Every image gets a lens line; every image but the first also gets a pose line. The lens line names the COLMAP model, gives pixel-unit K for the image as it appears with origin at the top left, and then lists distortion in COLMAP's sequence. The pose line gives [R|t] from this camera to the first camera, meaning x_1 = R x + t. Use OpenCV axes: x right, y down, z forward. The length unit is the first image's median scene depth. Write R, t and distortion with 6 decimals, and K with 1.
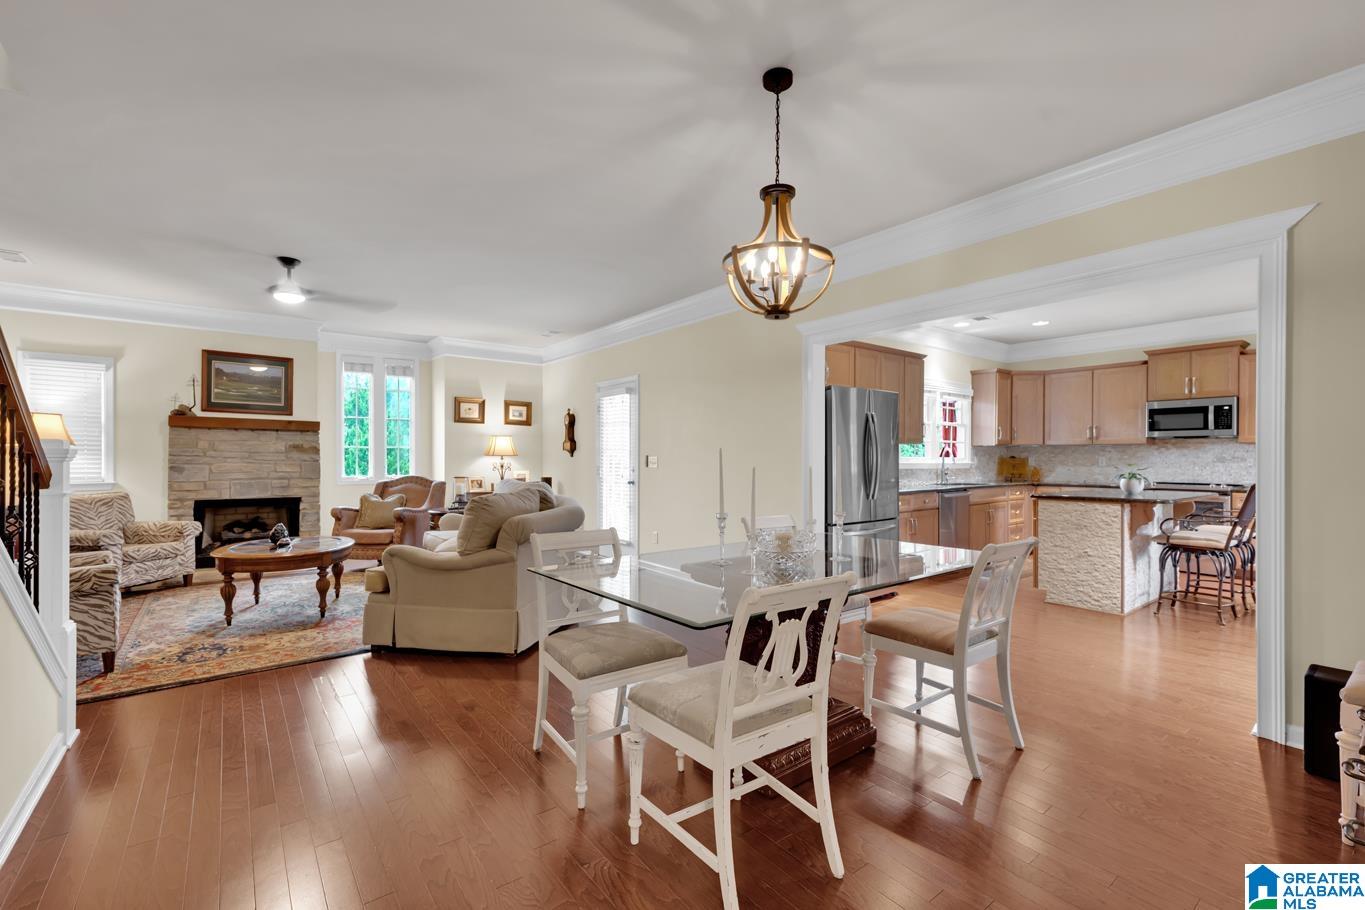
lens RADIAL K [[590.9, 0, 682.0], [0, 590.9, 458.4], [0, 0, 1]] dist [0.000001, 0.000033]
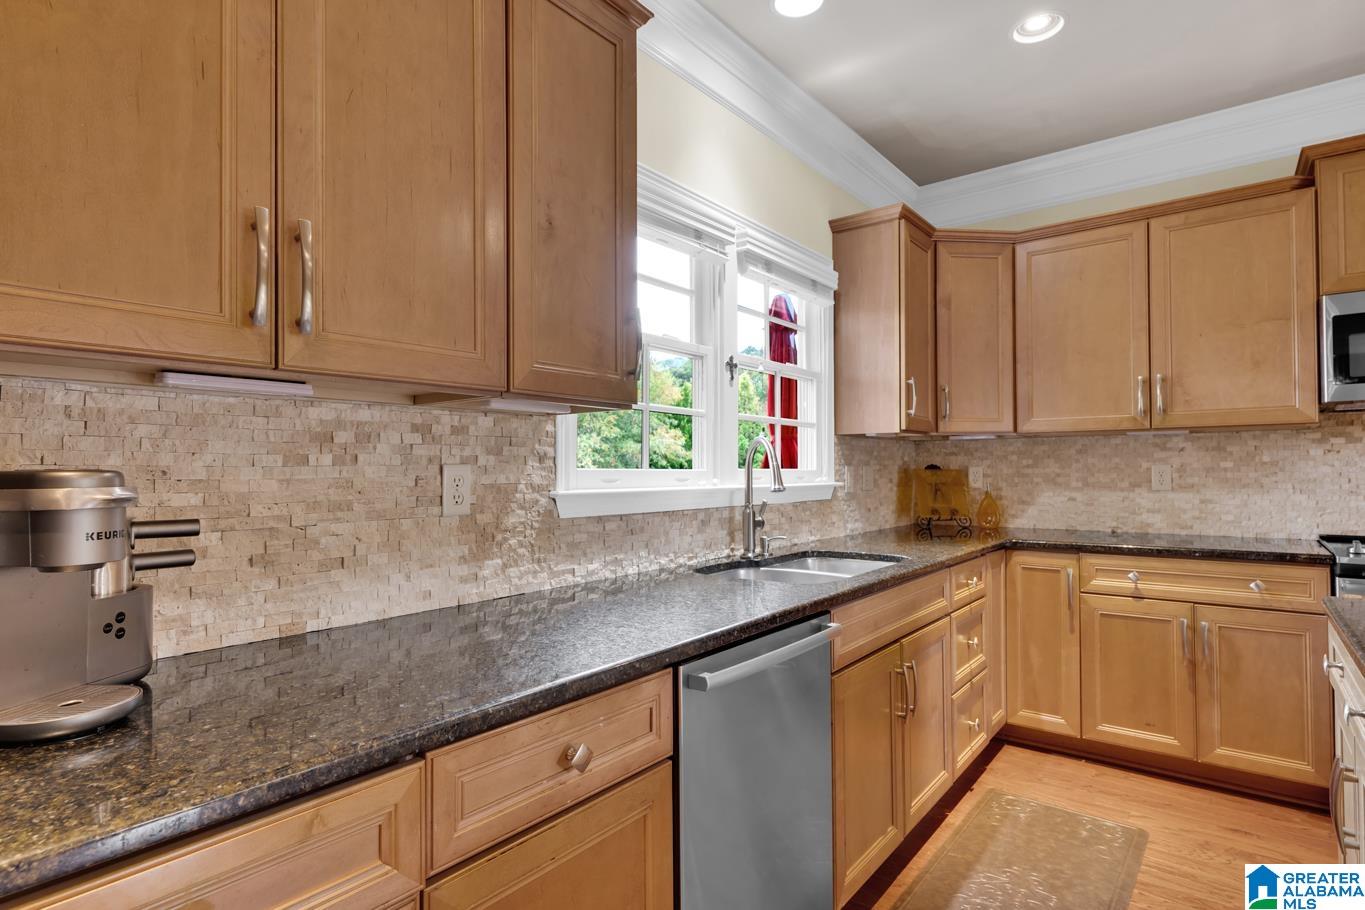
lens RADIAL K [[701.5, 0, 682.9], [0, 701.5, 461.1], [0, 0, 1]] dist [0.000390, 0.000025]
pose [[0.970184, -0.004534, 0.242326, 0.323342], [0.008399, 0.999853, -0.014920, -0.000466], [-0.242223, 0.016510, 0.970080, 0.664340]]
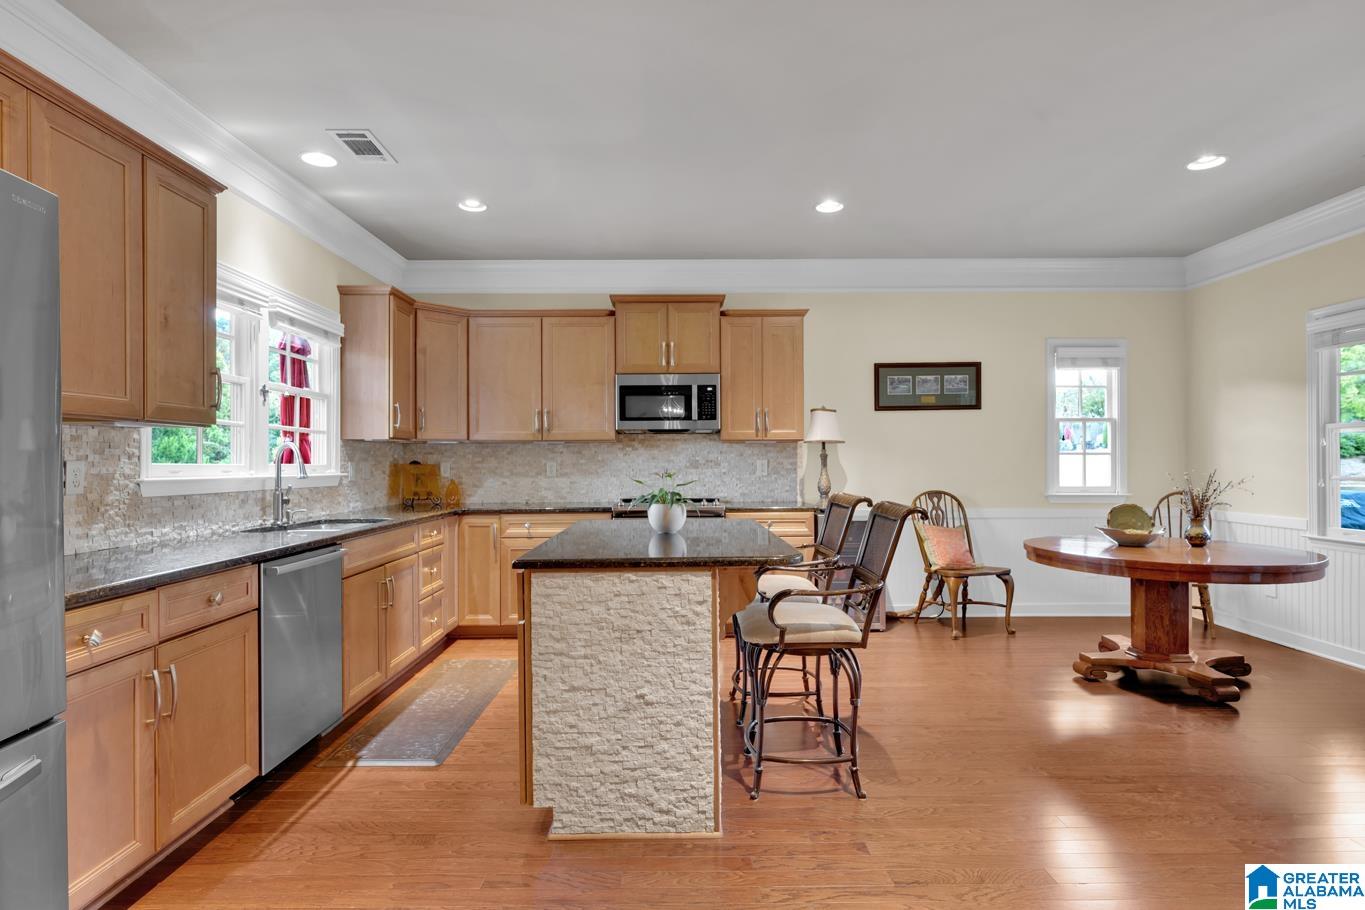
lens RADIAL K [[701.5, 0, 682.9], [0, 701.5, 461.1], [0, 0, 1]] dist [0.000390, 0.000025]
pose [[0.603770, -0.003584, 0.797150, 0.212928], [0.008414, 0.999963, -0.001878, -0.000077], [-0.797114, 0.007841, 0.603778, 0.456974]]
